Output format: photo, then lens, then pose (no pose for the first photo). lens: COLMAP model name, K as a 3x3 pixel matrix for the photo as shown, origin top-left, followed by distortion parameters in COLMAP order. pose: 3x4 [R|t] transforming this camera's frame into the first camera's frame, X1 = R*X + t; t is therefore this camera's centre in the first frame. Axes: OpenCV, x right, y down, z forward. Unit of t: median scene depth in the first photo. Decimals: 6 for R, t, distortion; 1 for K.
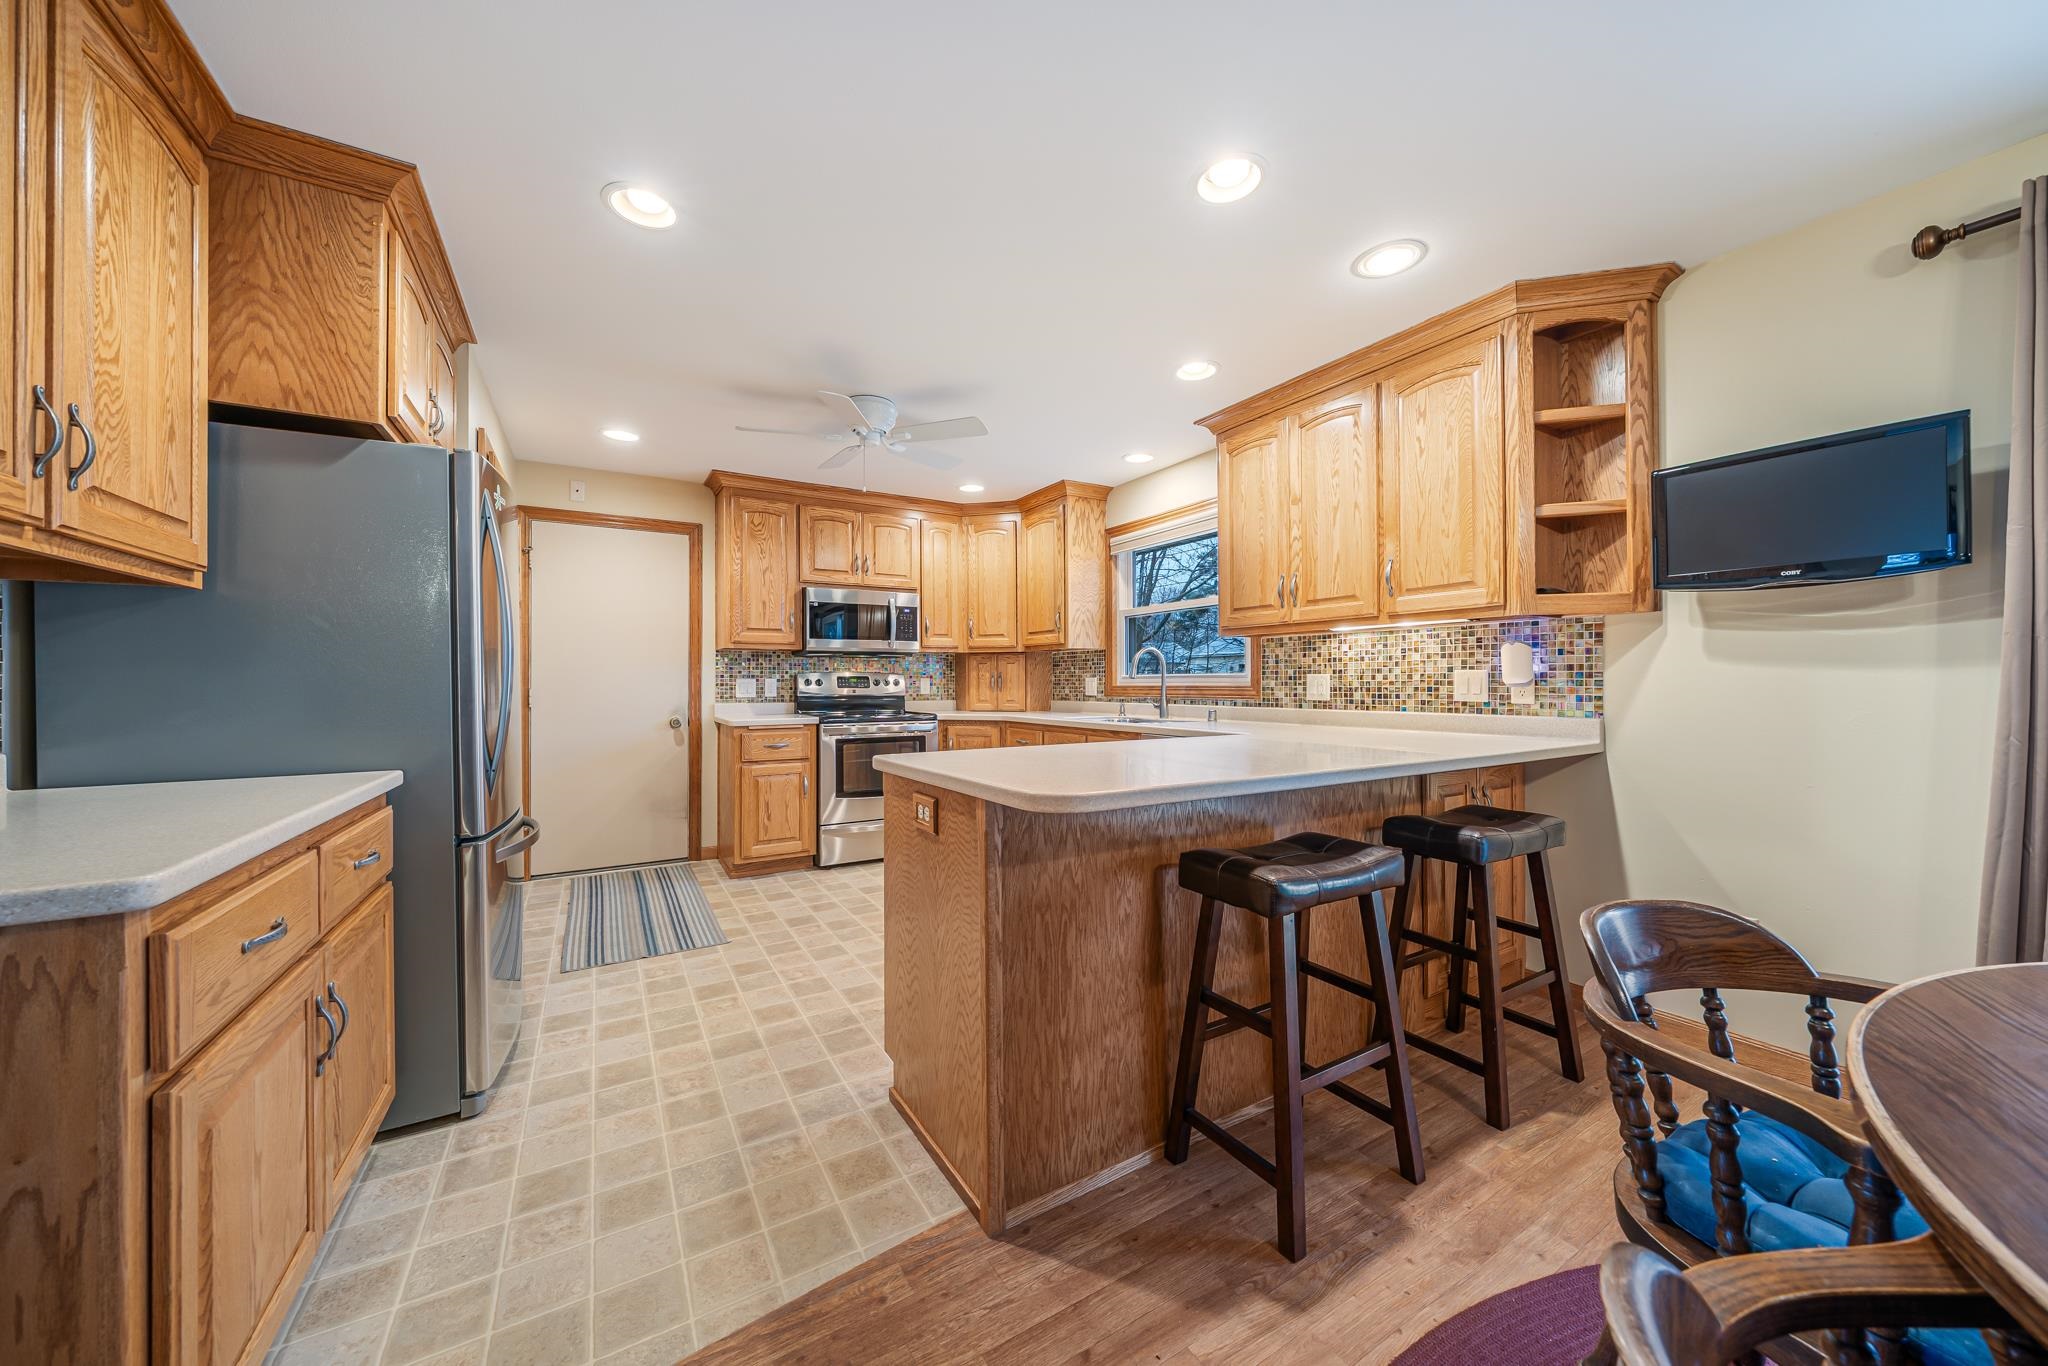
lens RADIAL K [[714.8, 0, 1024.1], [0, 714.8, 680.5], [0, 0, 1]] dist [-0.001564, -0.000388]
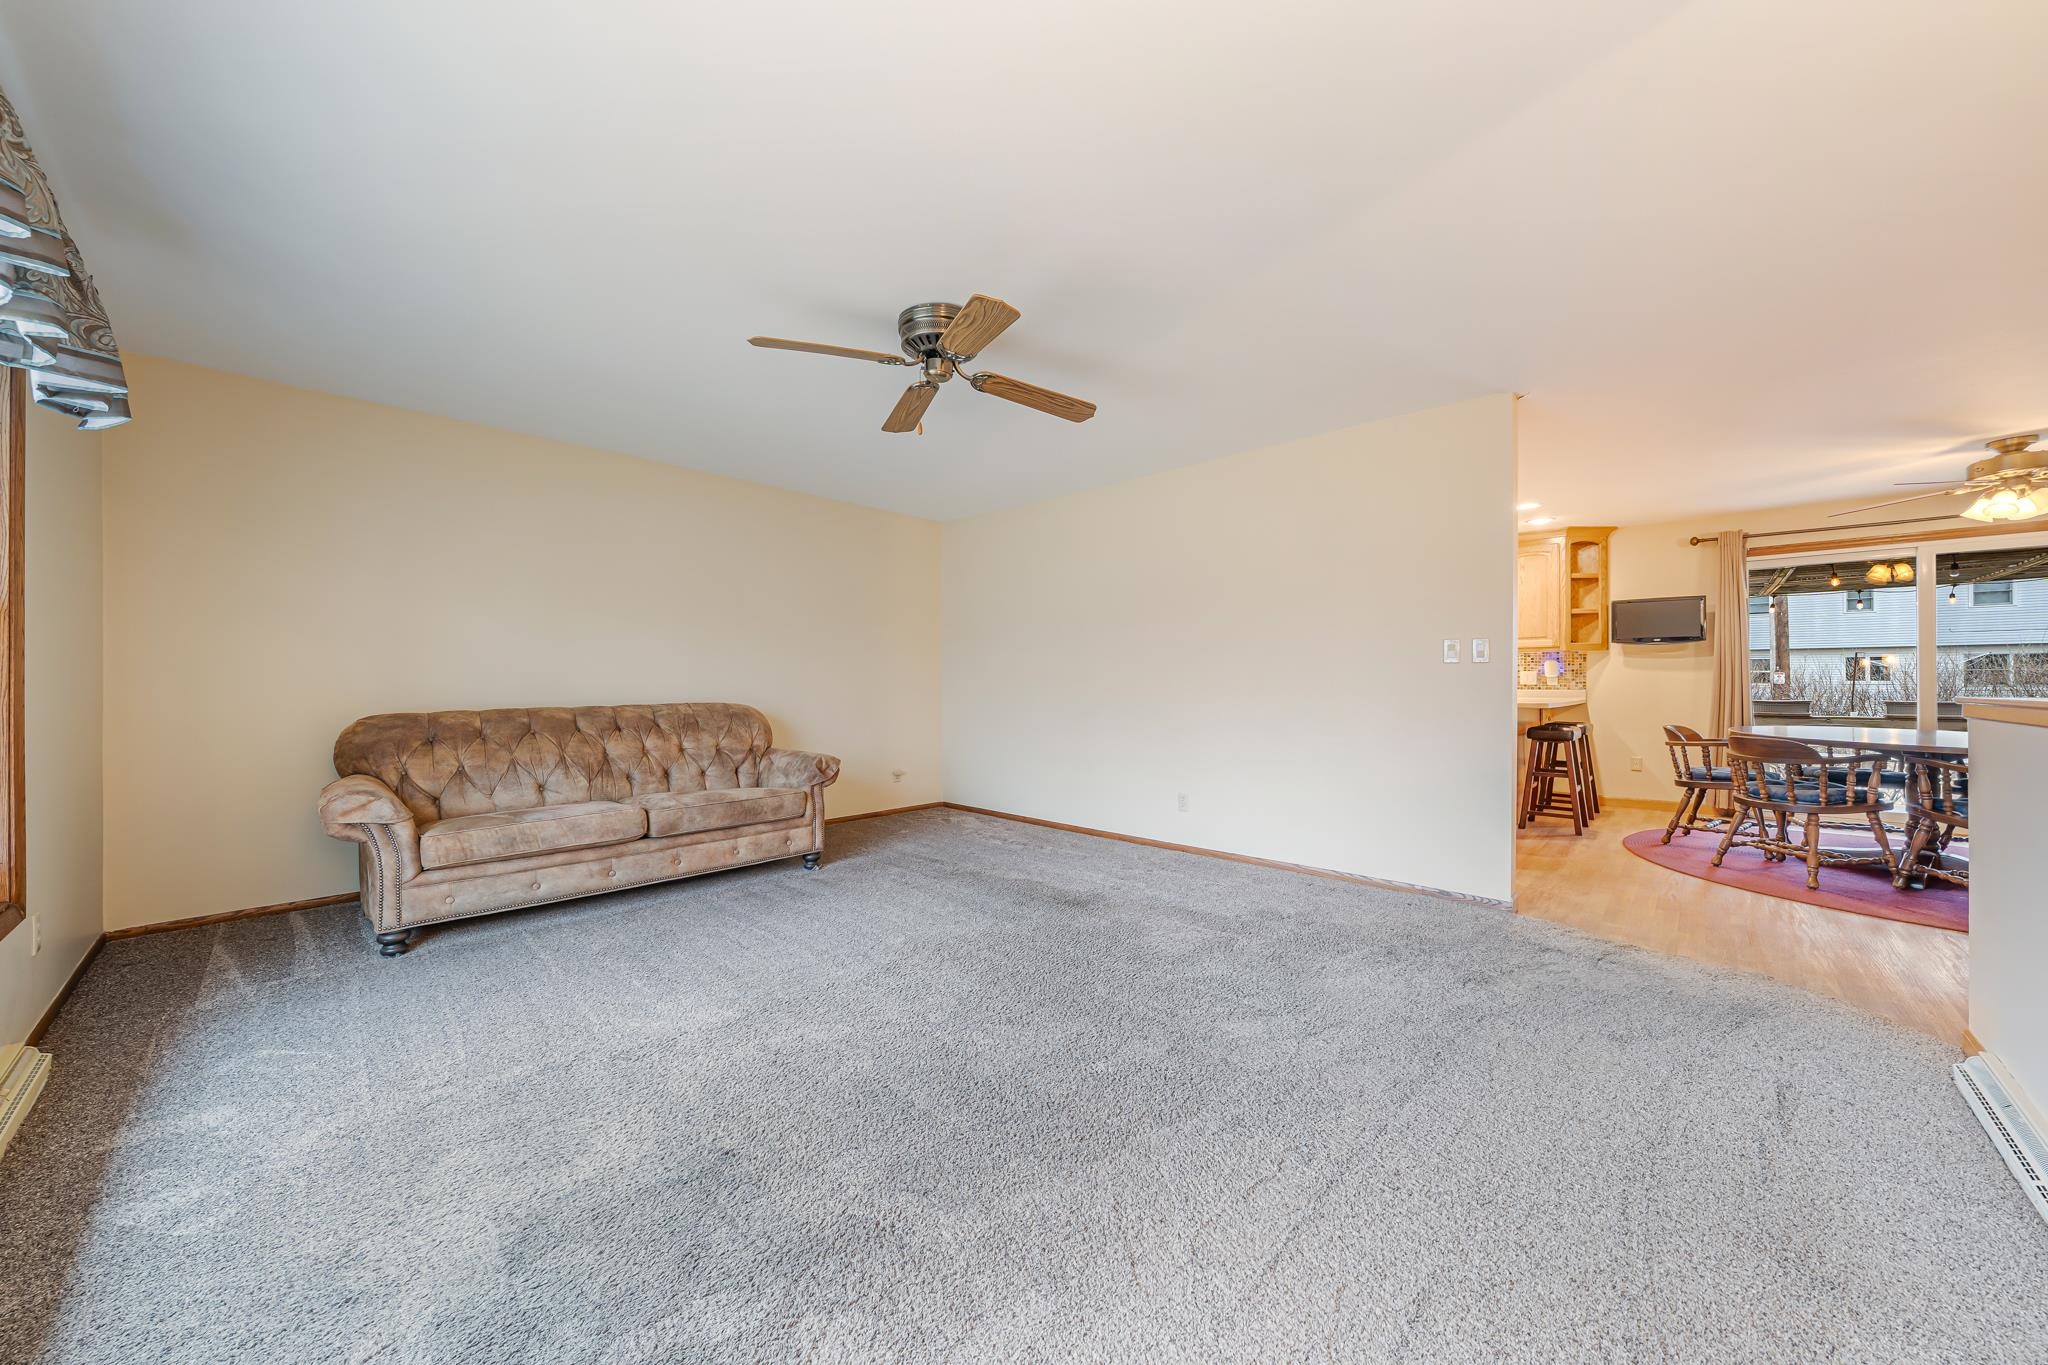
lens RADIAL K [[714.8, 0, 1018.9], [0, 714.8, 680.7], [0, 0, 1]] dist [-0.001564, -0.000388]
pose [[0.964884, 0.006358, 0.262599, -1.457995], [-0.005674, 0.999978, -0.003361, 0.030593], [-0.262615, 0.001753, 0.964899, -0.760950]]
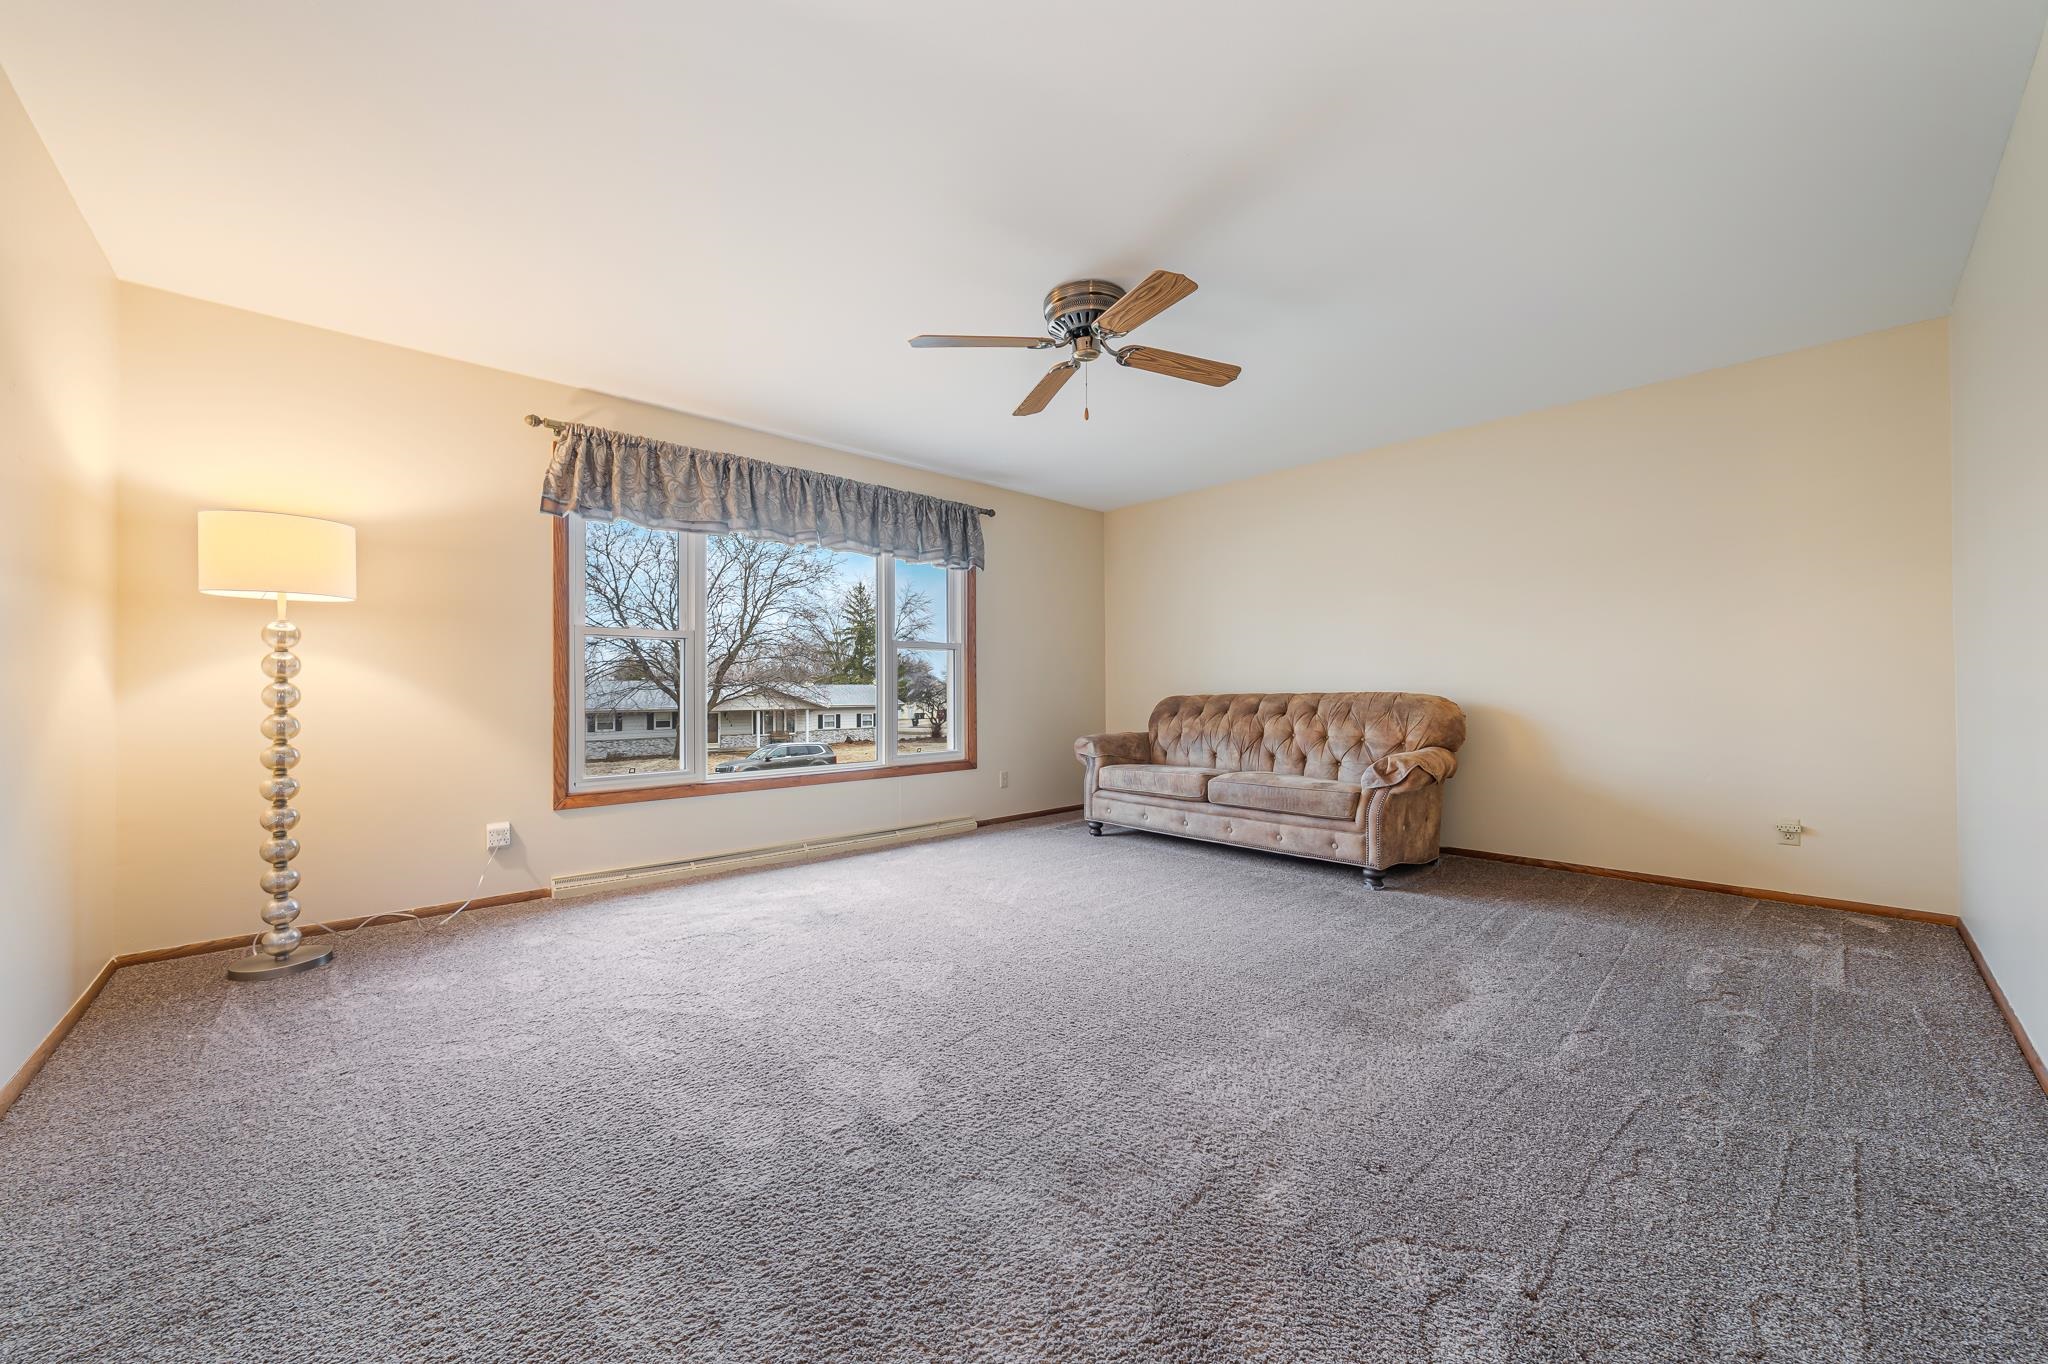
lens RADIAL K [[740.5, 0, 1031.5], [0, 740.5, 690.4], [0, 0, 1]] dist [-0.005538, -0.000384]
pose [[0.207021, 0.001673, -0.978335, -0.482323], [0.005684, 0.999980, 0.002912, 0.061220], [0.978320, -0.006164, 0.207007, -0.158583]]
